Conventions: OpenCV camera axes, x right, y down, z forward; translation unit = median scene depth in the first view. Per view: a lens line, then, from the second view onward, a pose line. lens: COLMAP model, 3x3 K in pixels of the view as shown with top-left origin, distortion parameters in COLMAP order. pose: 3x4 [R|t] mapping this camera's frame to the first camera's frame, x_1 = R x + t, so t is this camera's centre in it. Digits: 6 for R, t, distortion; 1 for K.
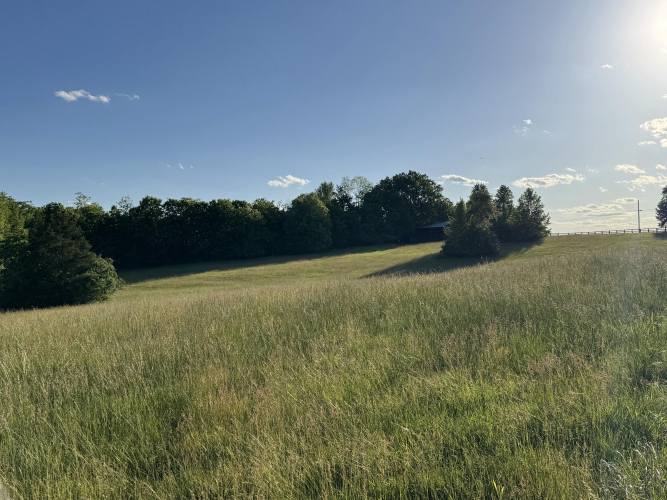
lens RADIAL K [[663.4, 0, 333.9], [0, 663.4, 250.7], [0, 0, 1]] dist [0.016307, 0.000000]
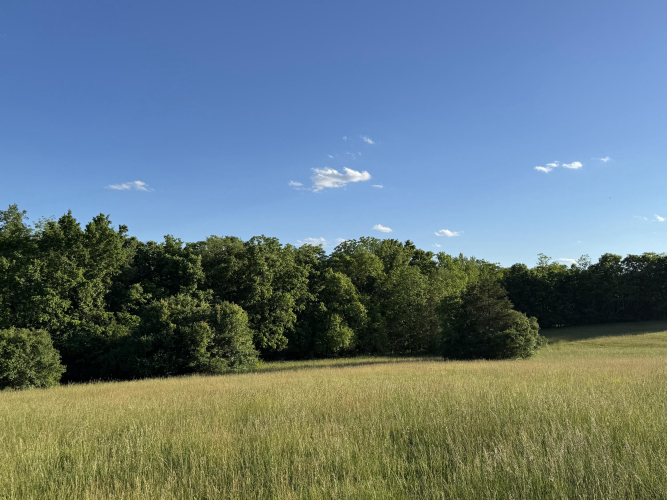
lens RADIAL K [[567.6, 0, 333.2], [0, 567.6, 248.0], [0, 0, 1]] dist [-0.019087, -0.014160]
pose [[0.656612, -0.055966, -0.752149, 0.105802], [-0.008932, 0.996596, -0.081953, -0.016103], [0.754176, 0.060529, 0.653877, 0.120809]]
